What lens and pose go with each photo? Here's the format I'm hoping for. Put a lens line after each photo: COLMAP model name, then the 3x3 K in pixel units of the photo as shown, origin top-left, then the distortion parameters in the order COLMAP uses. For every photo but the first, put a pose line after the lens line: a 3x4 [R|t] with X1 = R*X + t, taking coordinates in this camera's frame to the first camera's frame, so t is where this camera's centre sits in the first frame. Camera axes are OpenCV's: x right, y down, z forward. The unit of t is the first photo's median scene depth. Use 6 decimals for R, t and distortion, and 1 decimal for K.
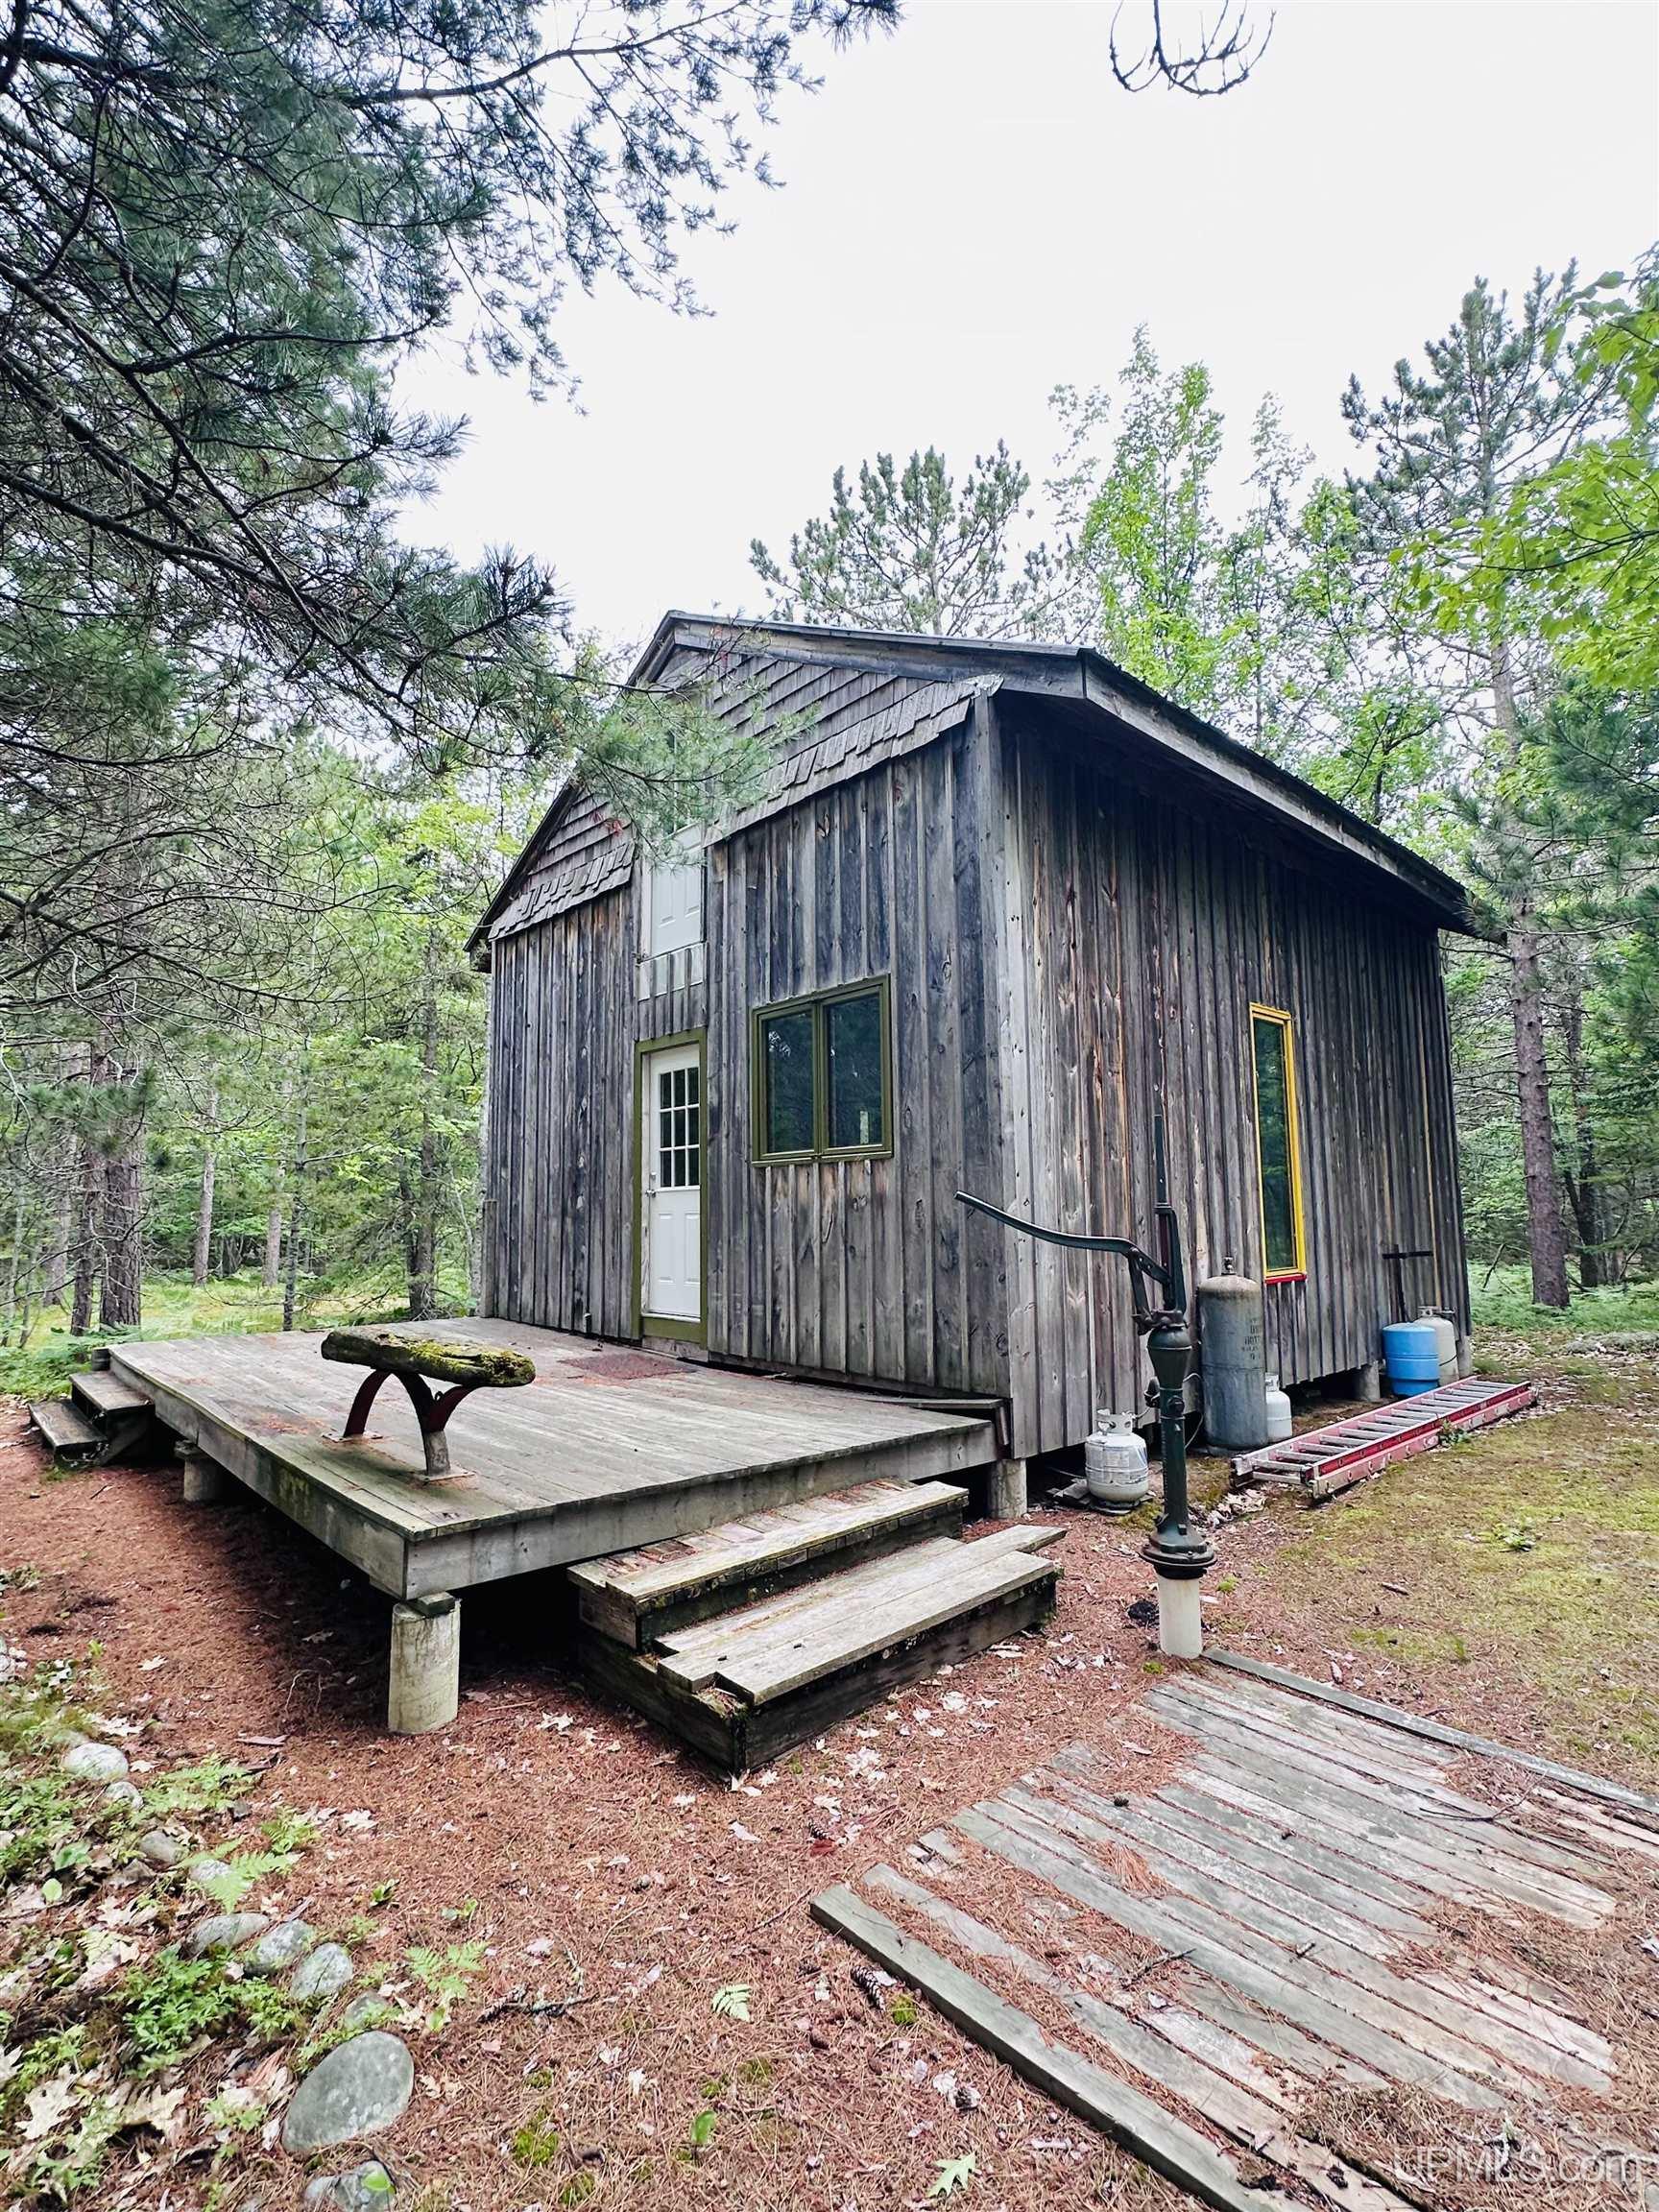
lens RADIAL K [[1025.9, 0, 828.4], [0, 1025.9, 1110.1], [0, 0, 1]] dist [-0.004653, 0.000173]
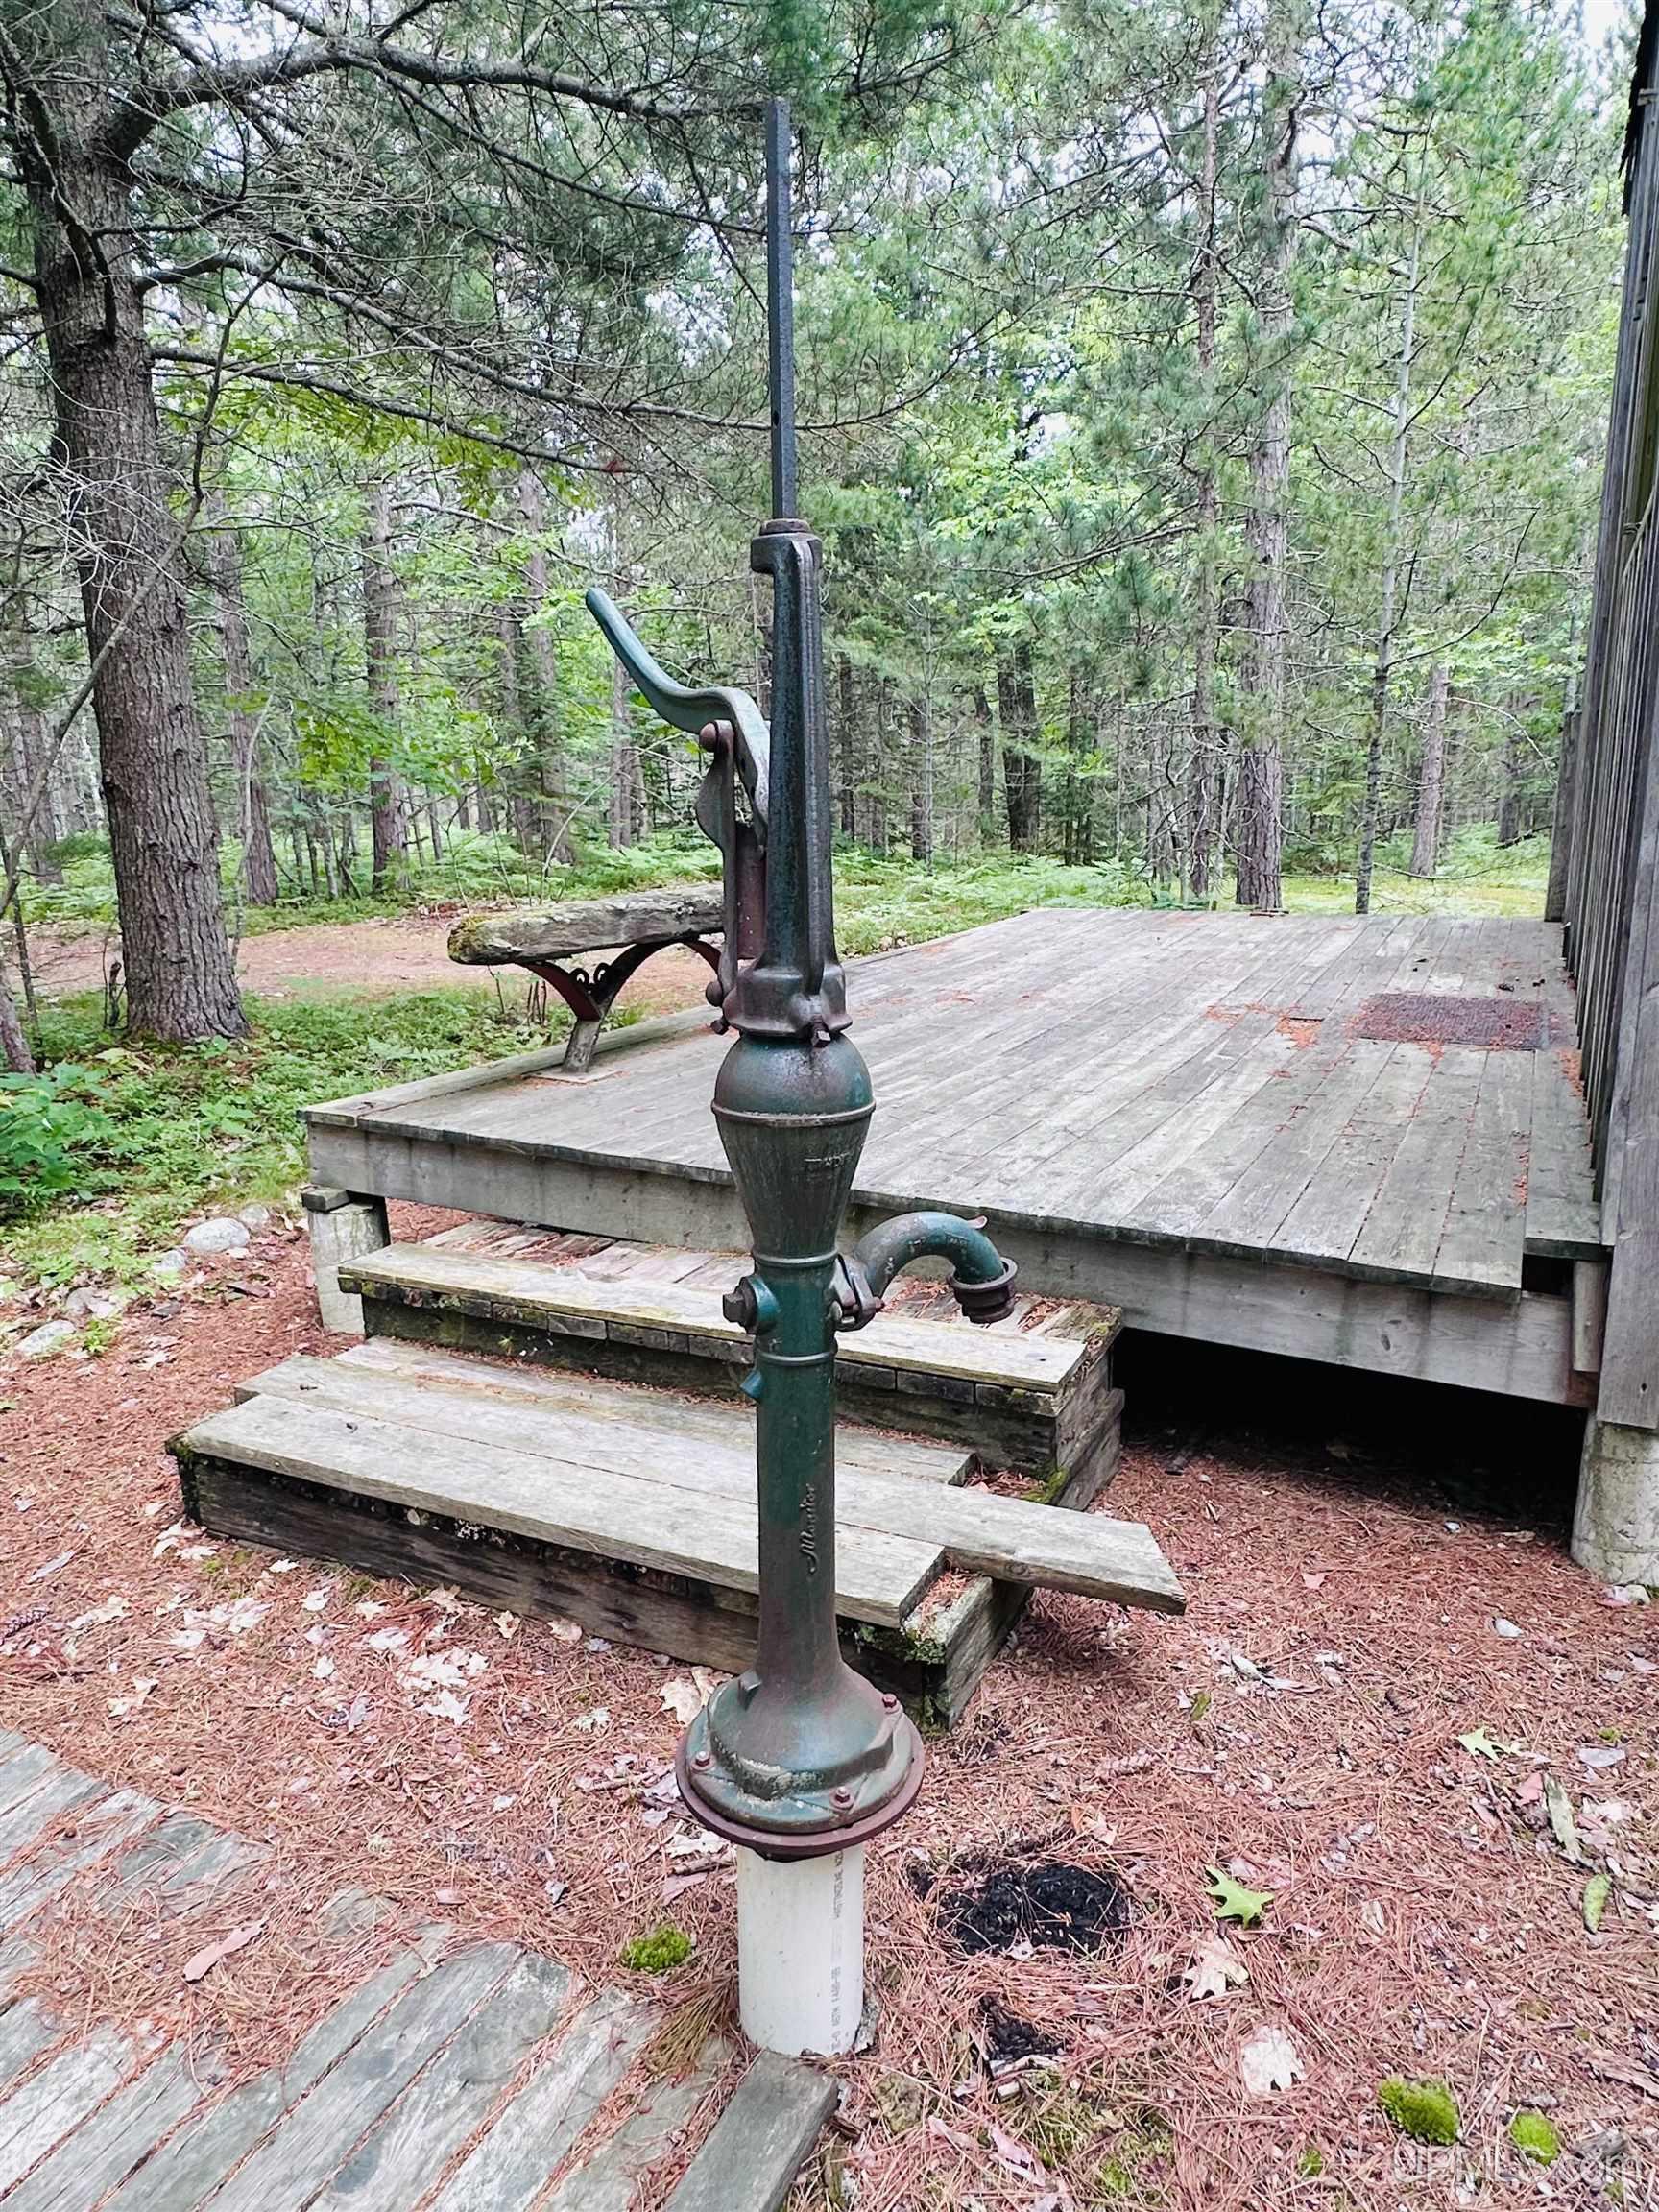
lens RADIAL K [[1411.0, 0, 829.8], [0, 1411.0, 1105.5], [0, 0, 1]] dist [-0.003937, -0.000787]
pose [[0.342654, 0.202247, -0.917434, 0.758162], [0.107241, 0.961749, 0.252070, 0.163305], [0.933321, -0.184760, 0.307857, 1.013214]]
